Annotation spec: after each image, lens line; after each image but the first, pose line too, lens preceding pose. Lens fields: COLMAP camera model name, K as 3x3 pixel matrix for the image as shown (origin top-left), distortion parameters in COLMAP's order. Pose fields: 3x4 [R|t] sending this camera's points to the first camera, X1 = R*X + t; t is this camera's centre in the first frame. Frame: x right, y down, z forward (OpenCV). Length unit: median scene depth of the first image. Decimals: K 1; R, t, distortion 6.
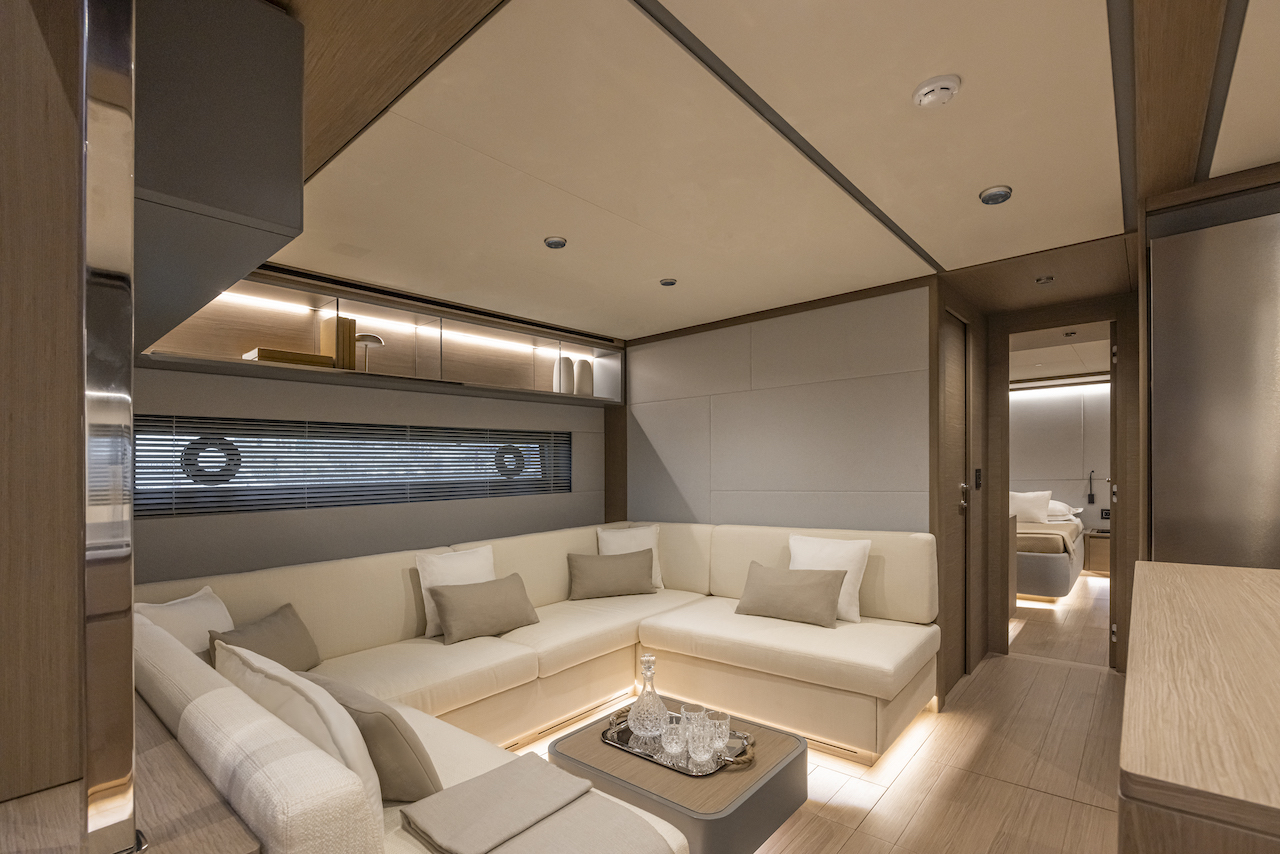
lens RADIAL K [[594.9, 0, 638.2], [0, 594.9, 465.5], [0, 0, 1]] dist [-0.003289, -0.000209]
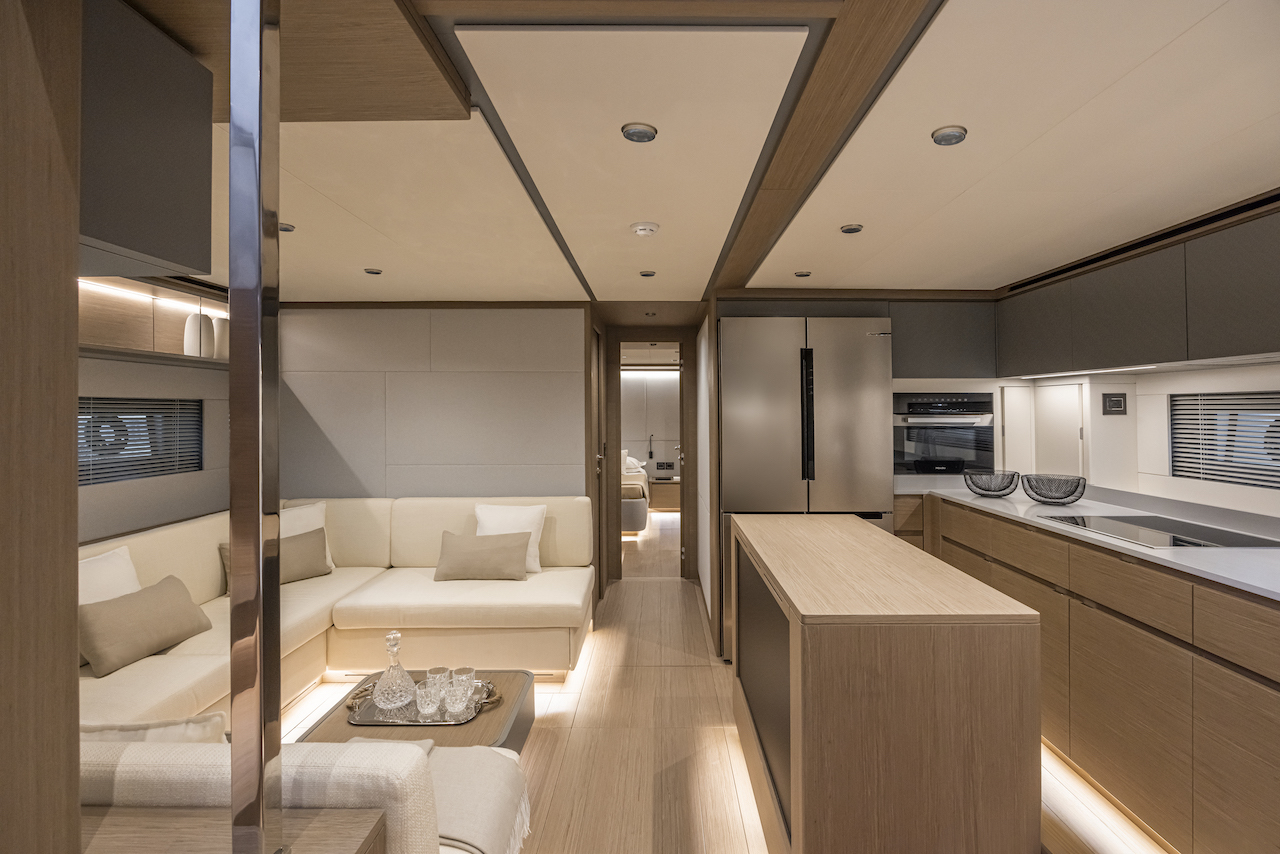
lens RADIAL K [[600.1, 0, 640.0], [0, 600.1, 427.0], [0, 0, 1]] dist [0.001002, 0.000167]
pose [[0.774737, 0.001183, 0.632282, -0.231922], [-0.015626, 0.999729, 0.017275, -0.057509], [-0.632090, -0.023264, 0.774546, -0.084433]]
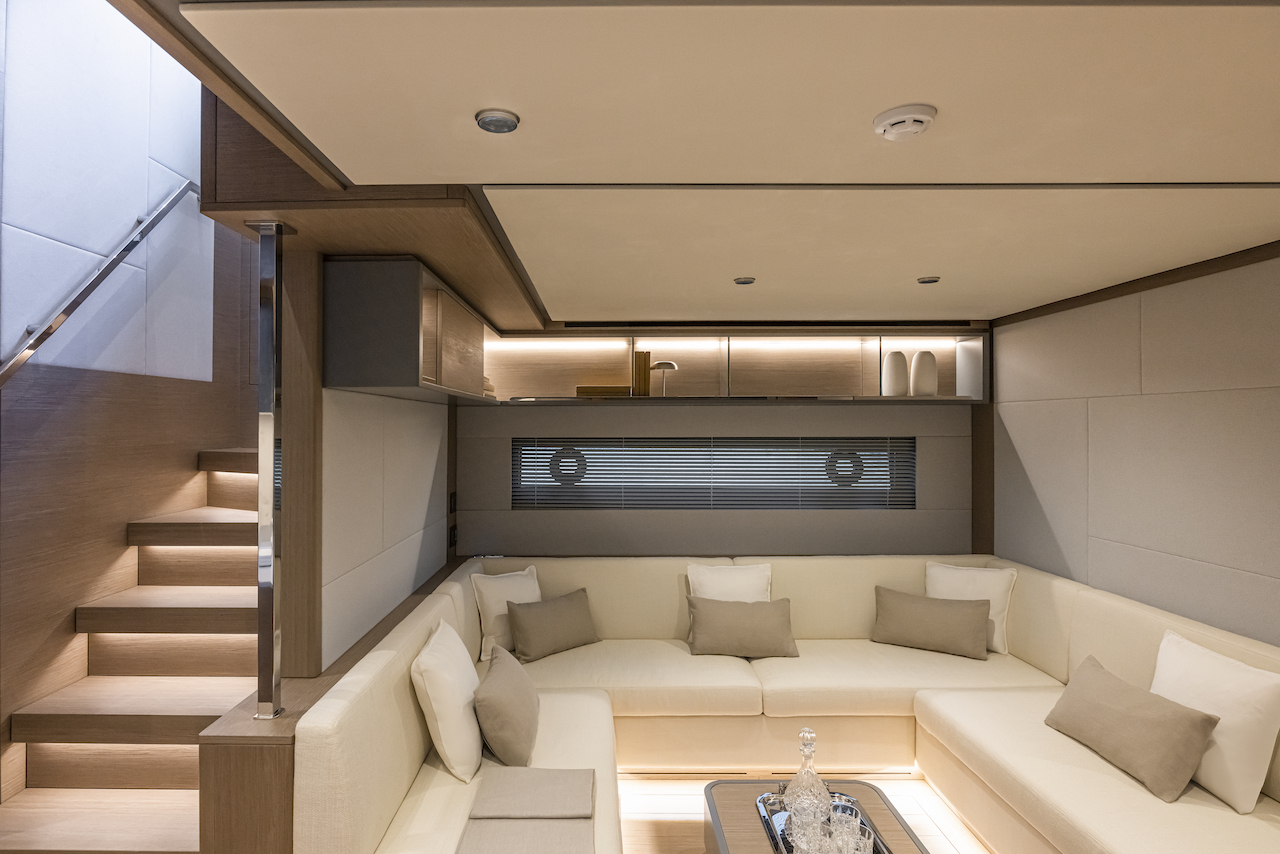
lens RADIAL K [[670.8, 0, 586.6], [0, 670.8, 412.6], [0, 0, 1]] dist [0.002008, -0.000448]
pose [[0.642573, 0.001838, -0.766222, 0.422103], [-0.006858, 0.999971, -0.003352, -0.114215], [0.766194, 0.007409, 0.642567, 0.060553]]
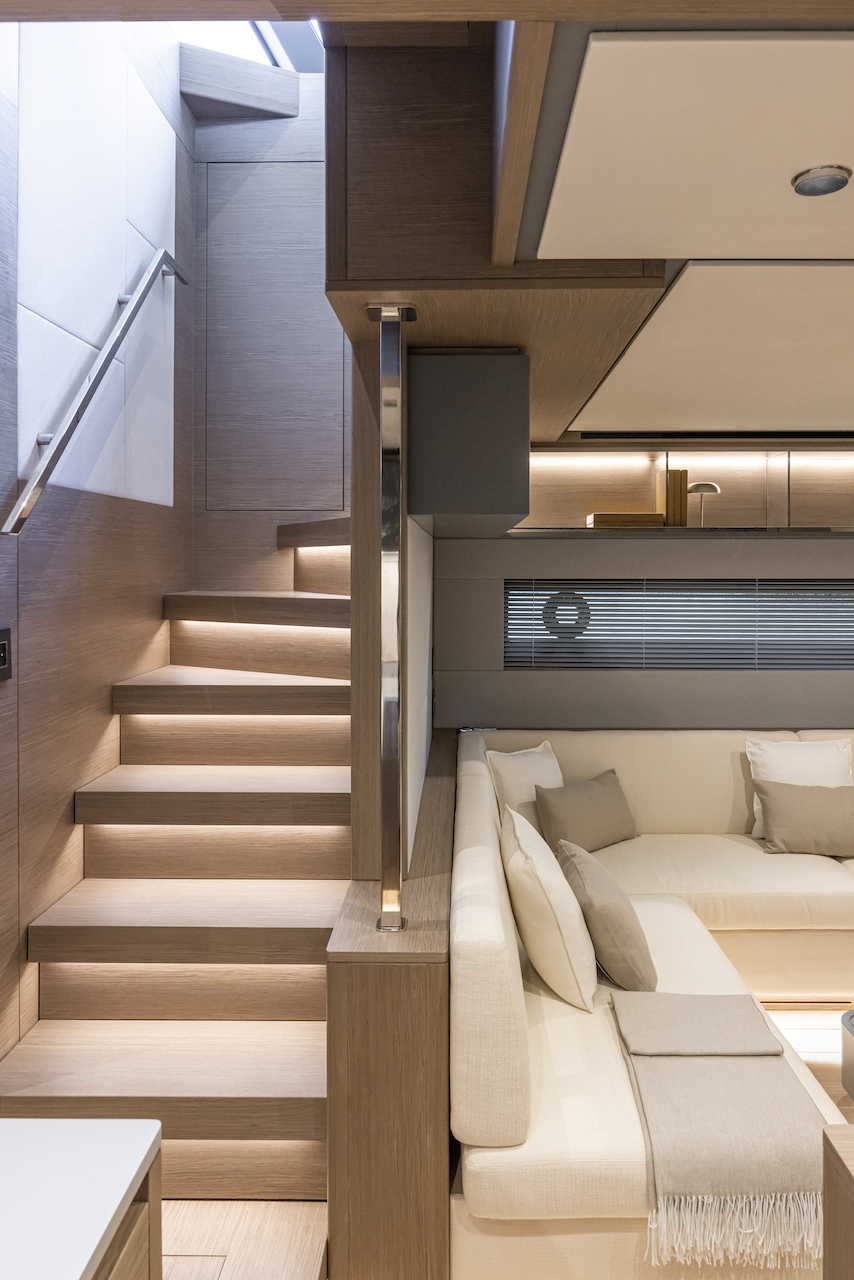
lens RADIAL K [[857.7, 0, 447.4], [0, 857.7, 552.0], [0, 0, 1]] dist [0.001094, 0.001917]
pose [[0.648896, 0.007636, -0.760838, 0.272839], [-0.009454, 0.999953, 0.001973, -0.111551], [0.760818, 0.005913, 0.648938, -0.129971]]
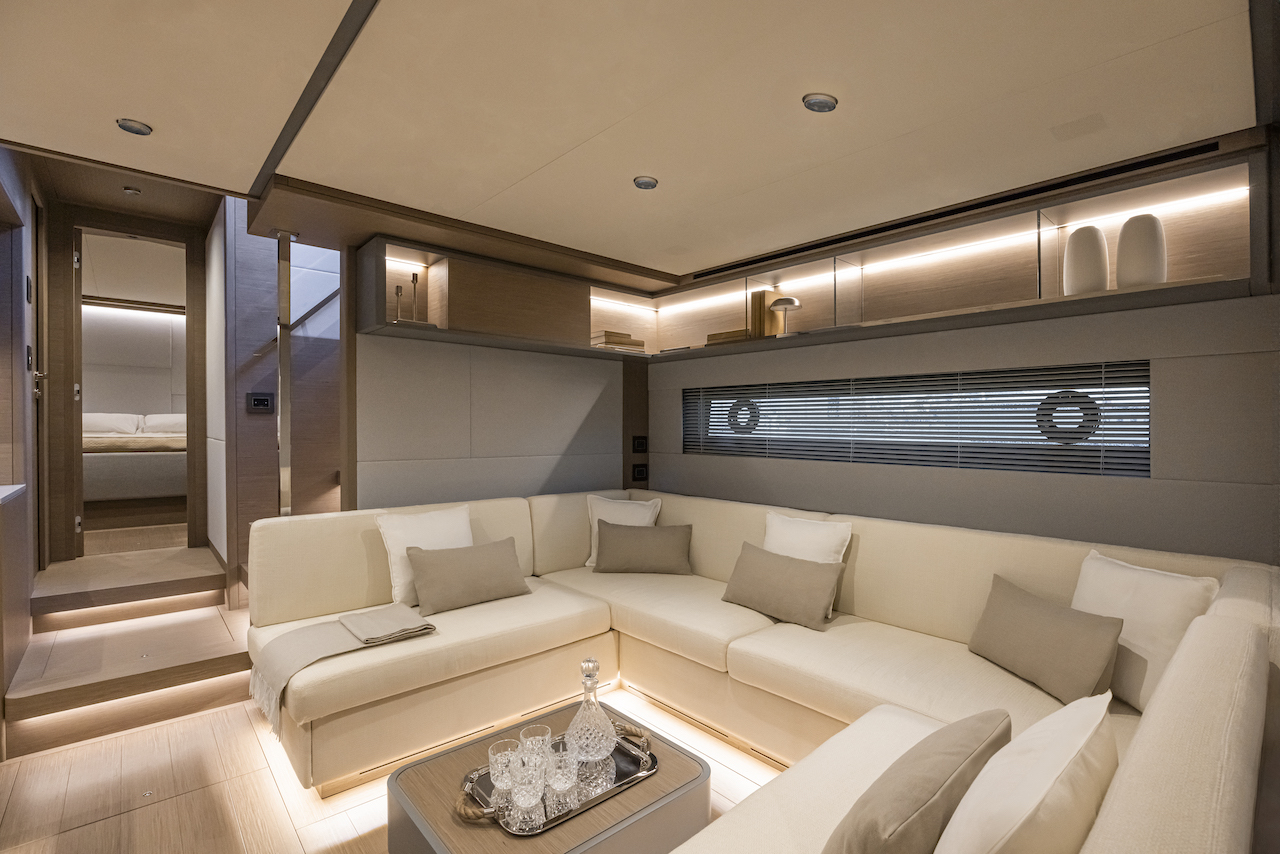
lens RADIAL K [[585.5, 0, 641.5], [0, 585.5, 422.2], [0, 0, 1]] dist [-0.002541, -0.000240]
pose [[-0.127255, 0.018171, -0.991704, 0.596403], [0.005519, 0.999830, 0.017612, -0.019977], [0.991855, -0.003232, -0.127333, 0.856101]]
